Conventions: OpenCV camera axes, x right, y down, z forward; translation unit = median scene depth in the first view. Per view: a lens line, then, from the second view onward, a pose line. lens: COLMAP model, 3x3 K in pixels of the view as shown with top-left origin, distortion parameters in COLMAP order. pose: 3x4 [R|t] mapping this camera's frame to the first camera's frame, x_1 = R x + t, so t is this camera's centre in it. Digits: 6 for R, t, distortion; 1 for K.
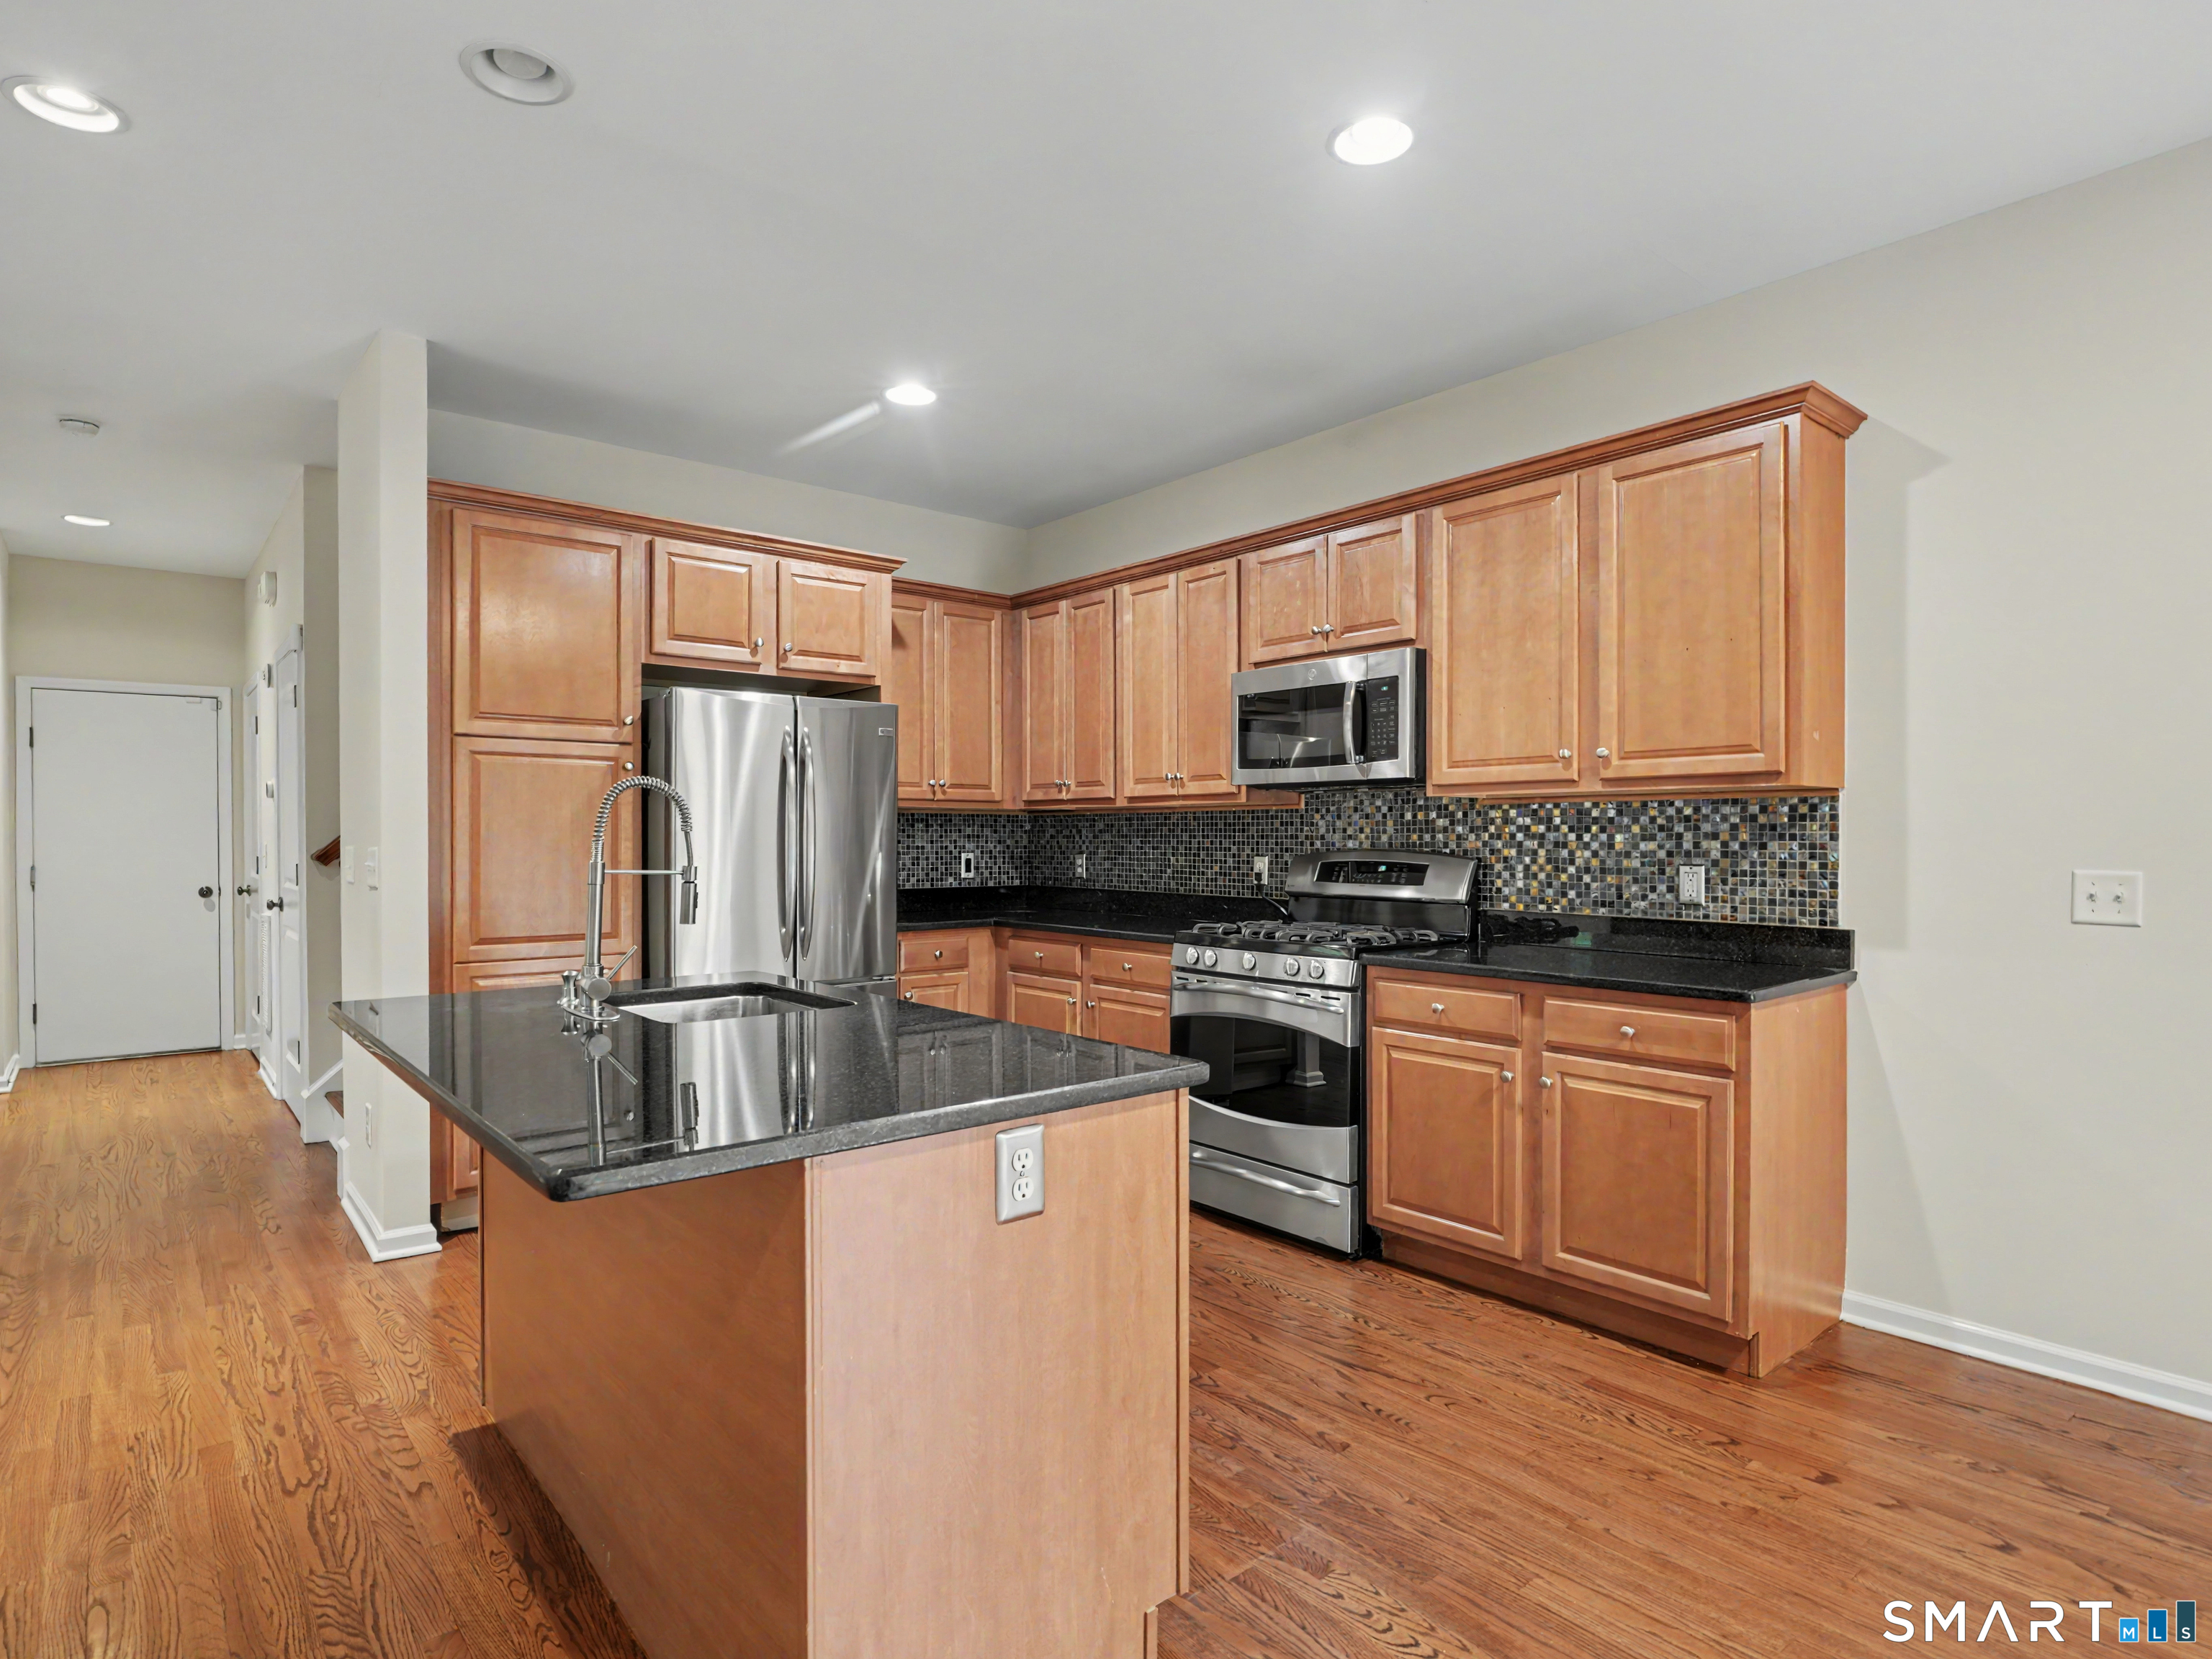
lens RADIAL K [[1197.4, 0, 1086.7], [0, 1197.4, 840.2], [0, 0, 1]] dist [-0.003958, -0.001183]
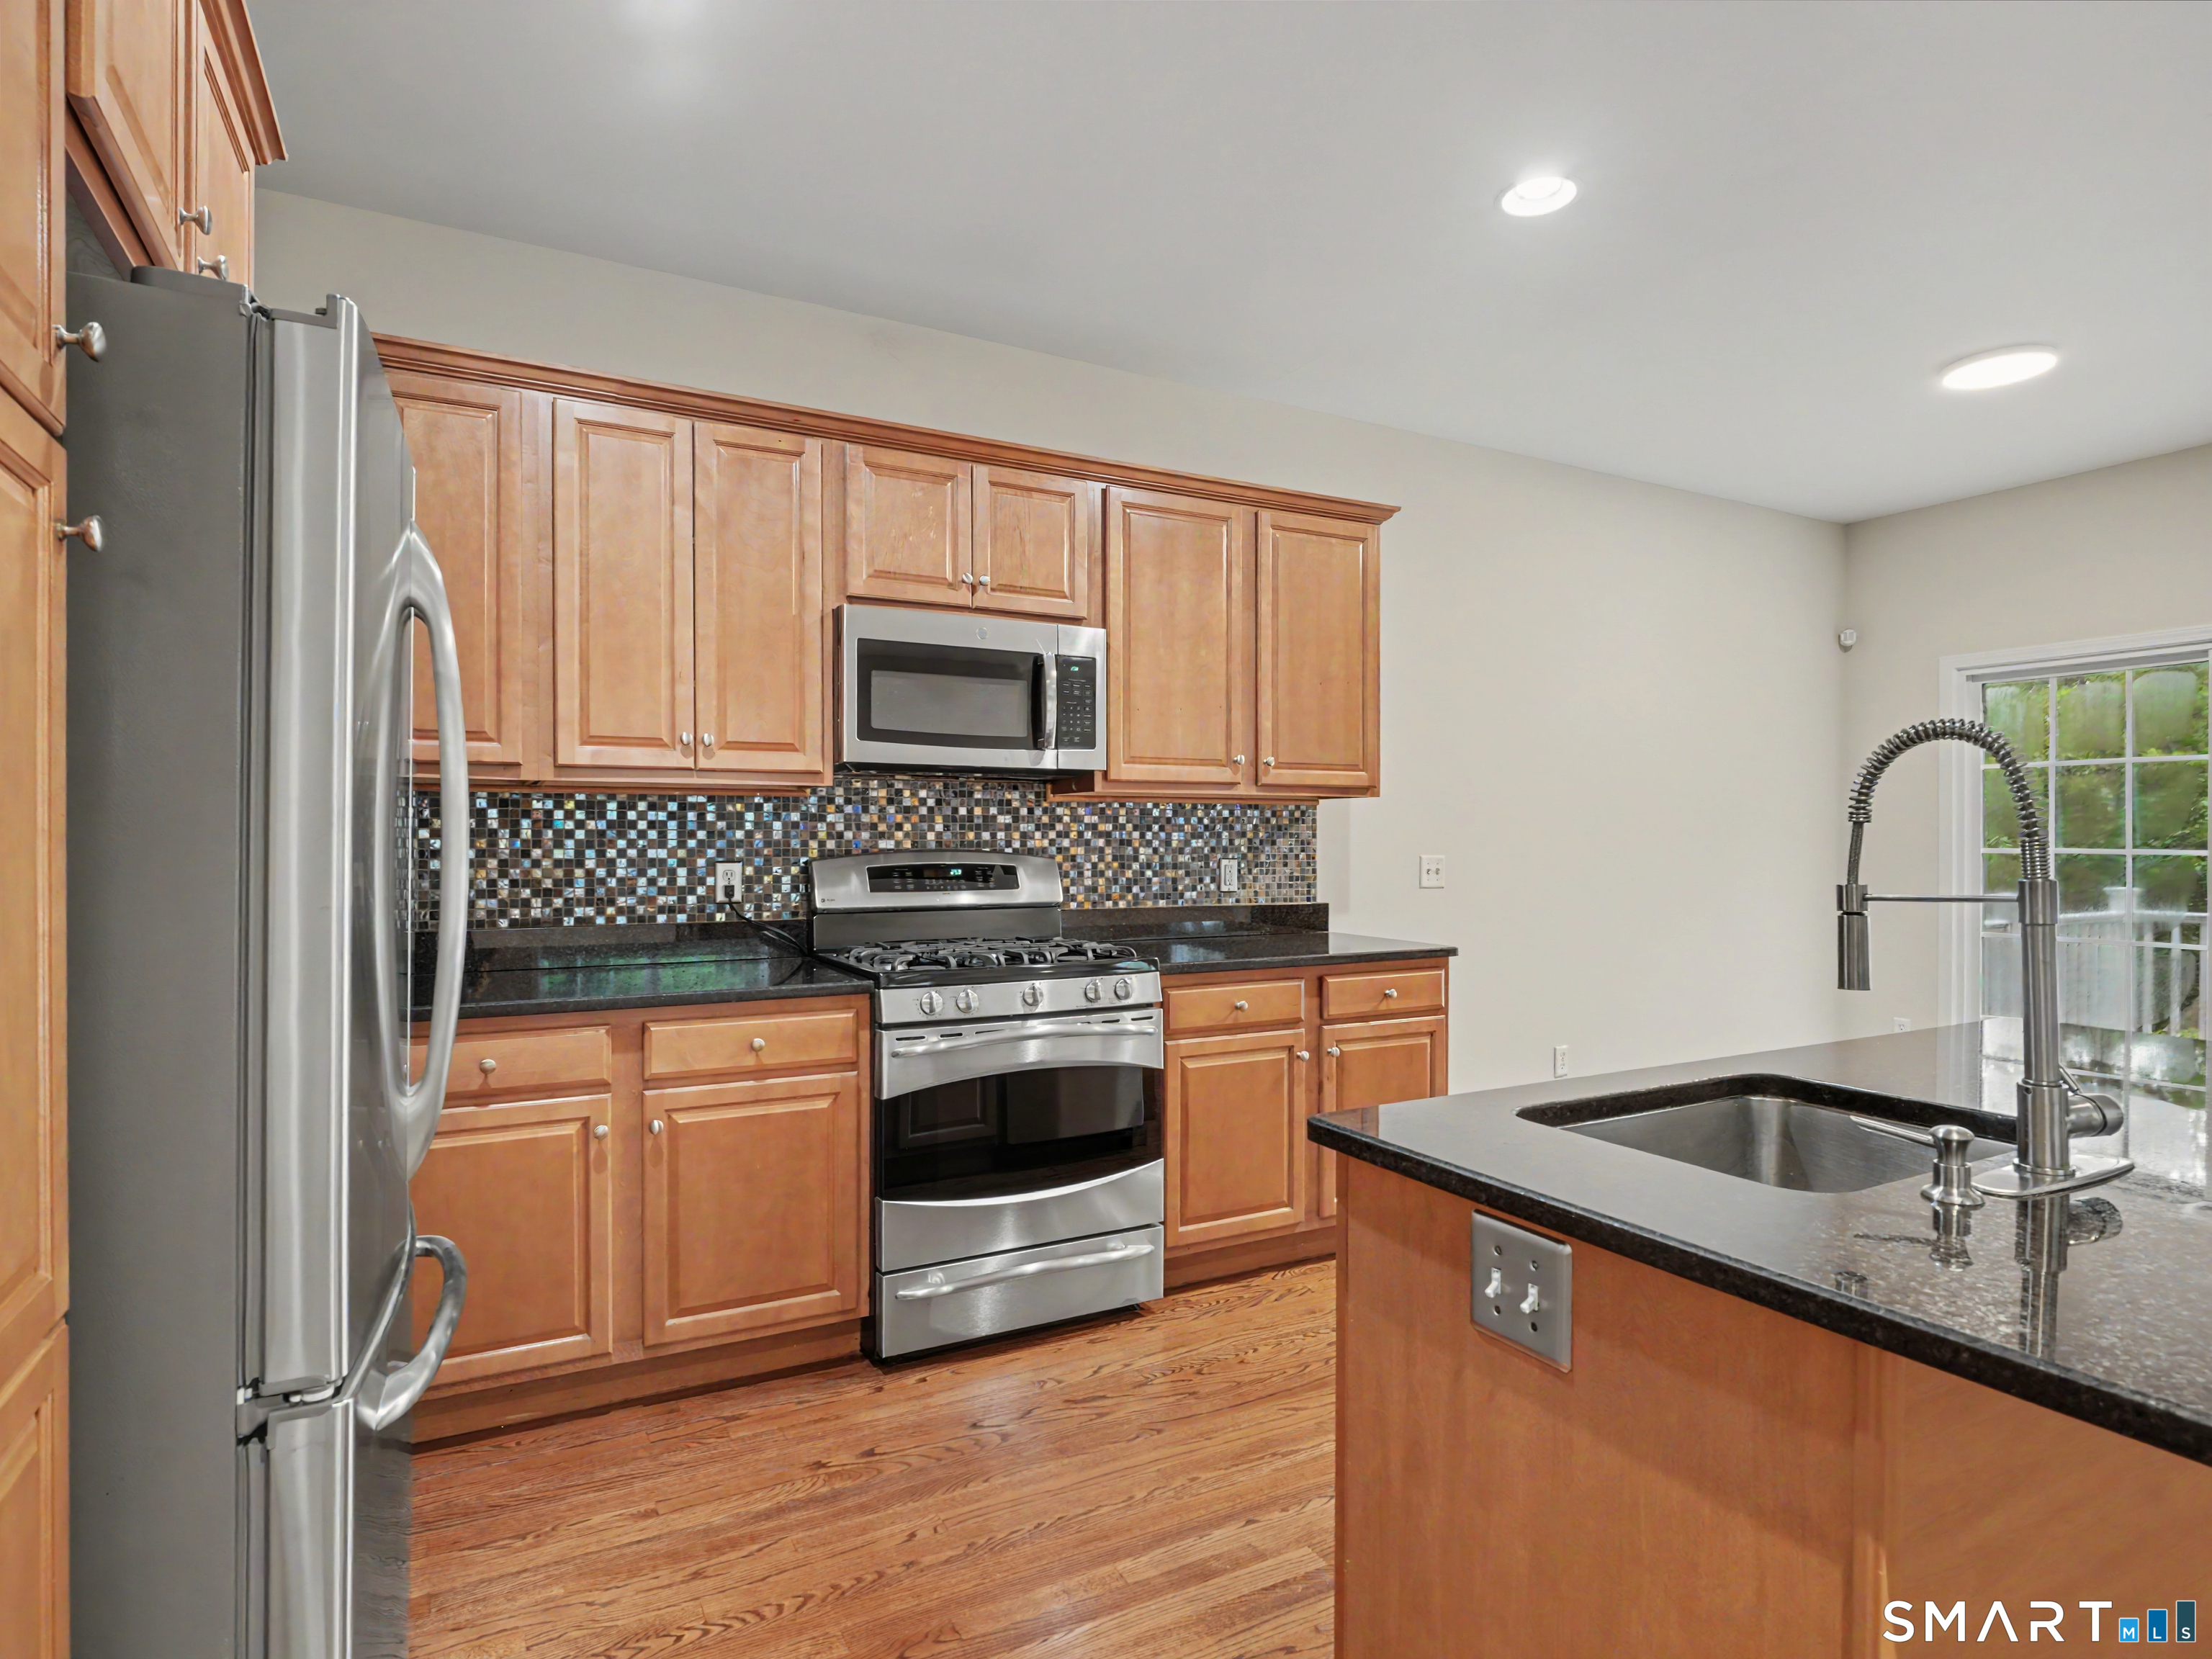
lens RADIAL K [[1197.4, 0, 1100.3], [0, 1197.4, 834.6], [0, 0, 1]] dist [-0.003958, -0.001183]
pose [[0.194720, 0.001964, 0.980857, -0.646381], [0.002364, 0.999994, -0.002471, -0.000721], [-0.980856, 0.002800, 0.194714, 0.837834]]
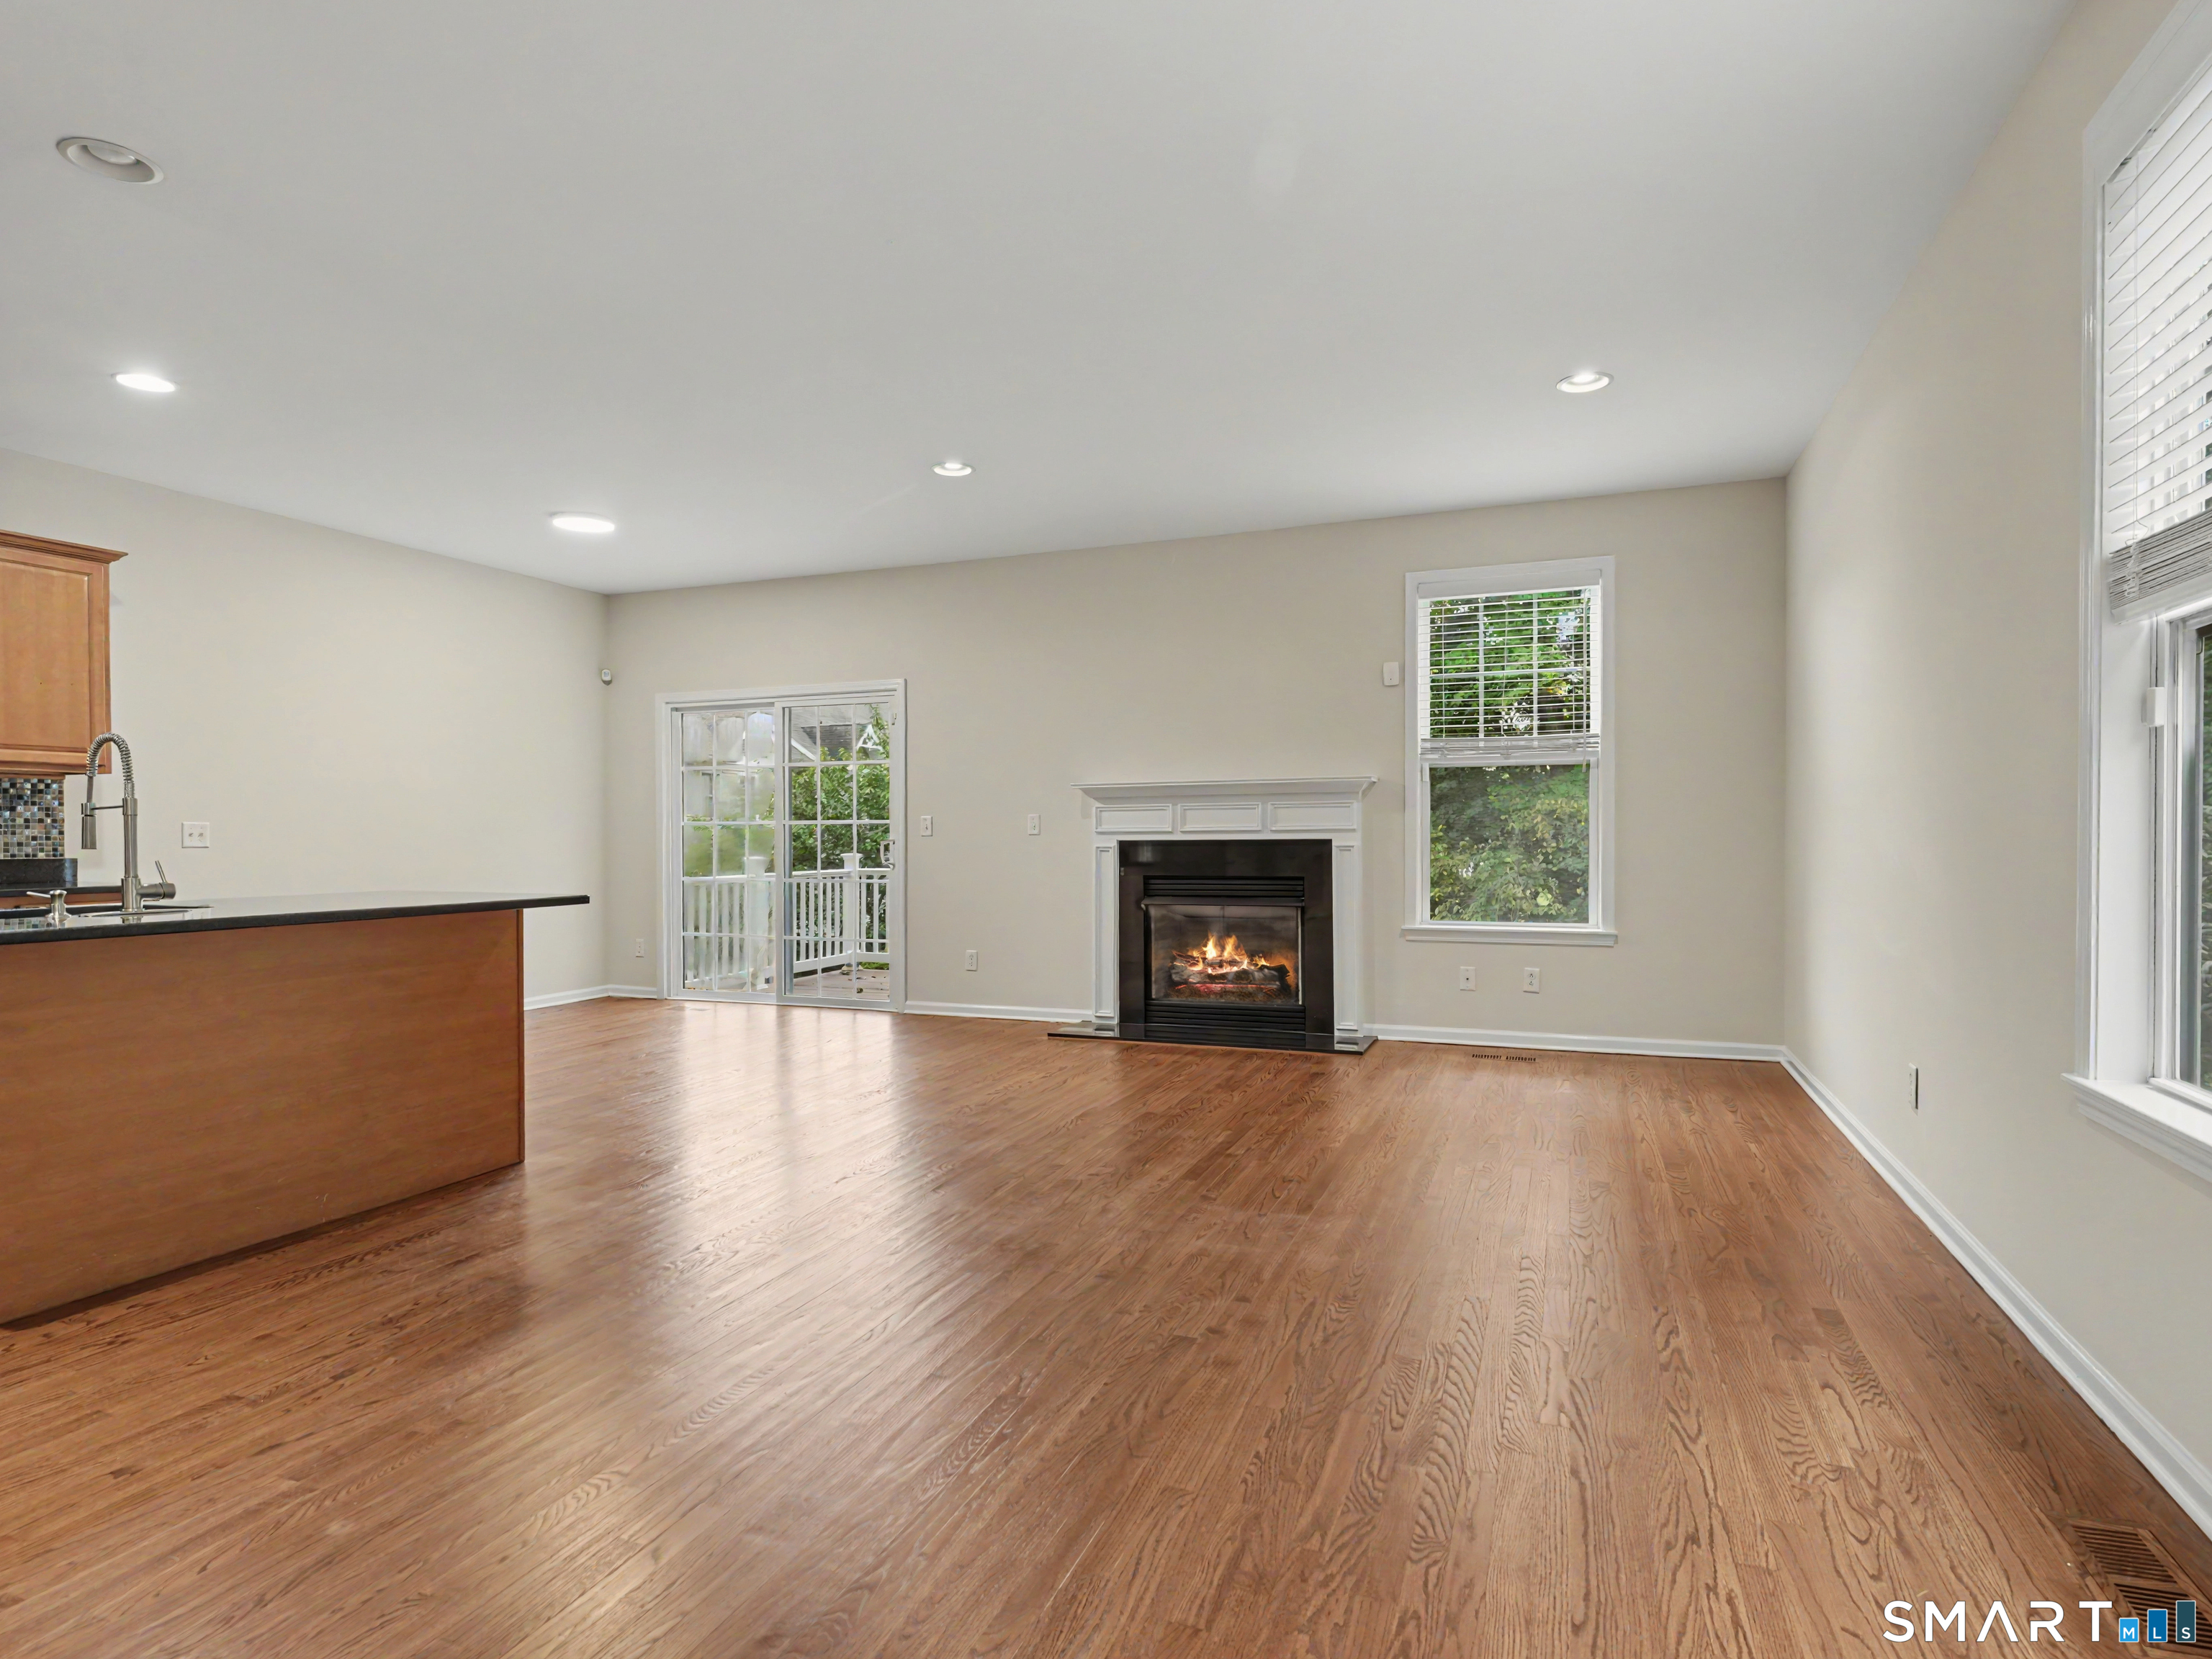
lens RADIAL K [[1197.4, 0, 1093.0], [0, 1197.4, 844.8], [0, 0, 1]] dist [-0.003958, -0.001183]
pose [[-0.481910, -0.005638, 0.876203, -1.329156], [0.004742, 0.999948, 0.009042, 0.040013], [-0.876208, 0.008513, -0.481858, 0.462285]]
